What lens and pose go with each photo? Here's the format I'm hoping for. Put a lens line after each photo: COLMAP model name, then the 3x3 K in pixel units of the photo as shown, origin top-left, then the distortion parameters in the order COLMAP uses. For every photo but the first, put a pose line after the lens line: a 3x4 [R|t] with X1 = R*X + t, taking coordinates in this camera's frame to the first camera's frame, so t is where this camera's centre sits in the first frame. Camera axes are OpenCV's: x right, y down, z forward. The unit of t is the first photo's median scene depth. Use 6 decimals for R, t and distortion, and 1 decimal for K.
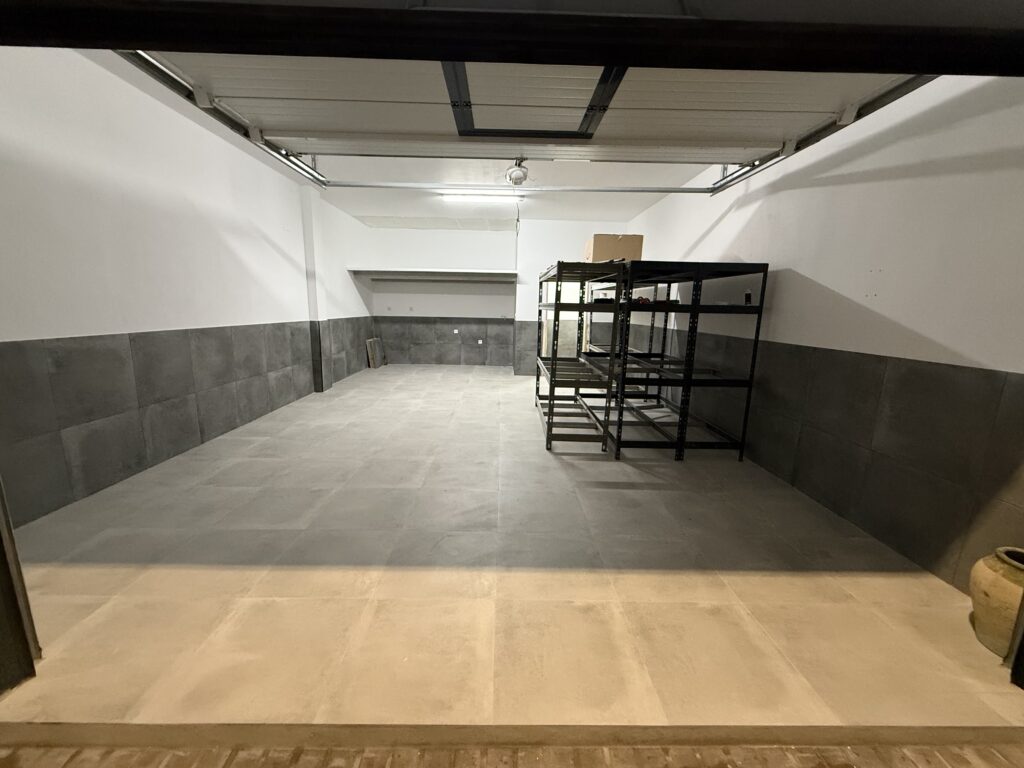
lens RADIAL K [[405.8, 0, 508.7], [0, 405.8, 390.3], [0, 0, 1]] dist [0.000639, -0.000409]
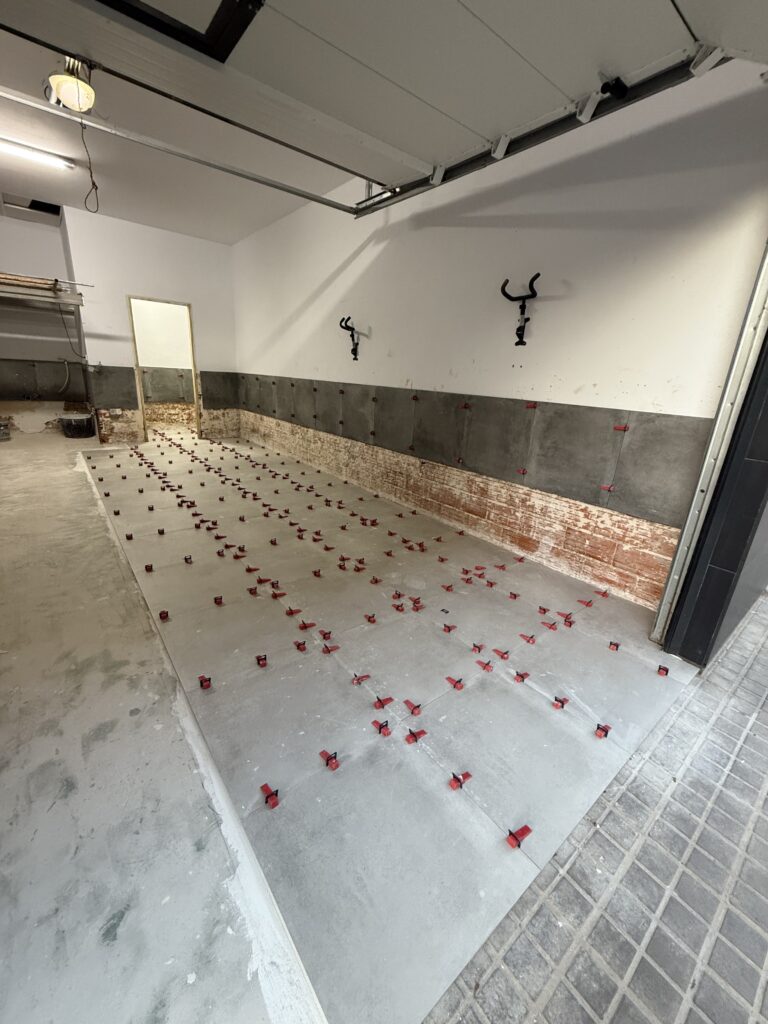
lens RADIAL K [[405.8, 0, 384.0], [0, 405.8, 508.7], [0, 0, 1]] dist [0.000639, -0.000409]
pose [[0.791164, -0.166260, 0.588572, -0.043474], [0.079769, 0.982172, 0.170219, -0.006786], [-0.606379, -0.087722, 0.790322, 0.139428]]
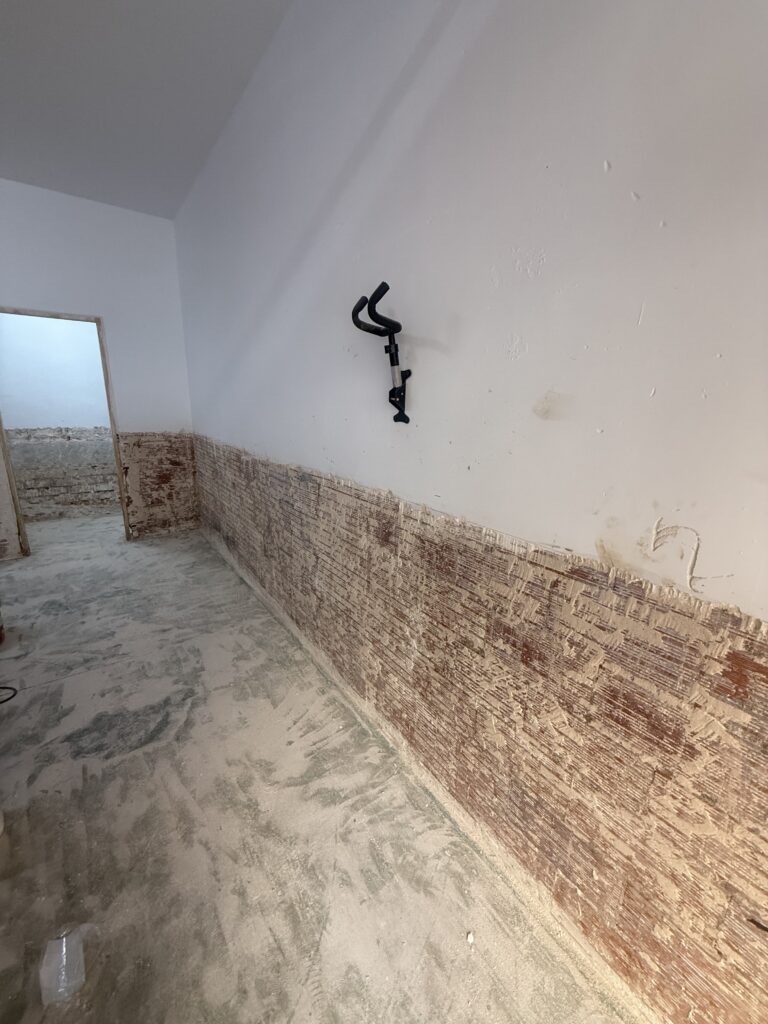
lens RADIAL K [[405.8, 0, 384.4], [0, 405.8, 508.4], [0, 0, 1]] dist [0.000639, -0.000409]
pose [[0.818481, -0.145402, 0.555830, 0.228801], [0.106893, 0.989093, 0.101336, -0.119075], [-0.564502, -0.023527, 0.825097, 0.559313]]
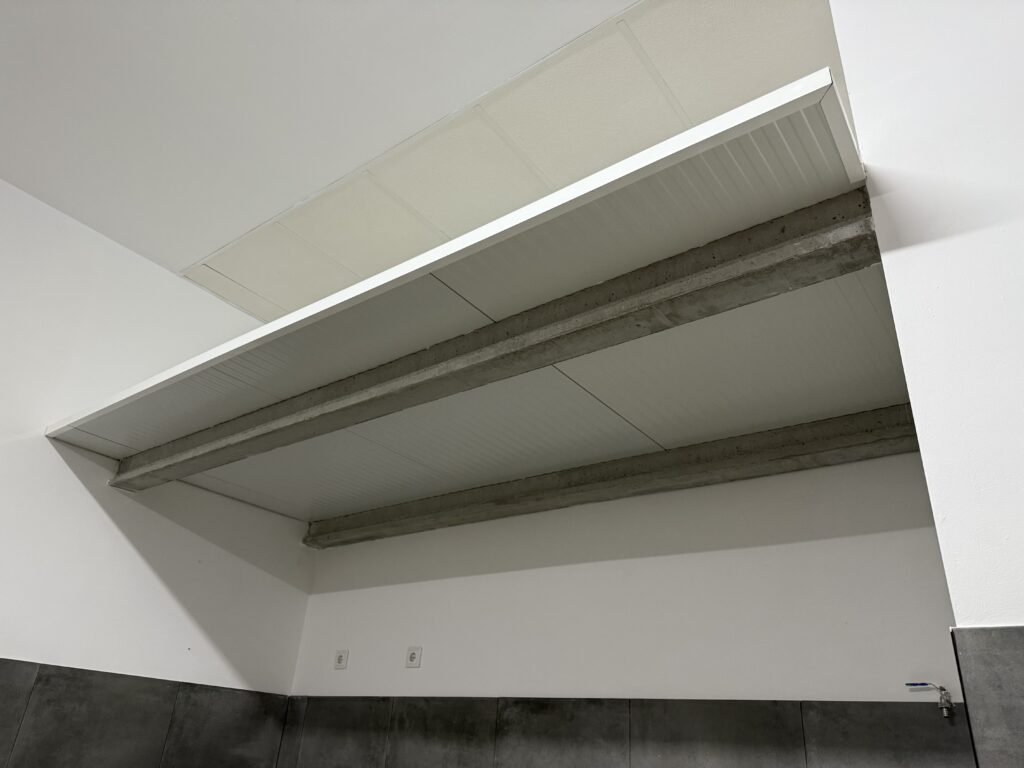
lens RADIAL K [[720.6, 0, 512.2], [0, 720.6, 390.3], [0, 0, 1]] dist [0.051919, -0.053405]
pose [[0.792767, -0.247616, -0.556962, 0.051157], [-0.168960, 0.788682, -0.591129, -0.149655], [0.585638, 0.562732, 0.583404, 1.116100]]
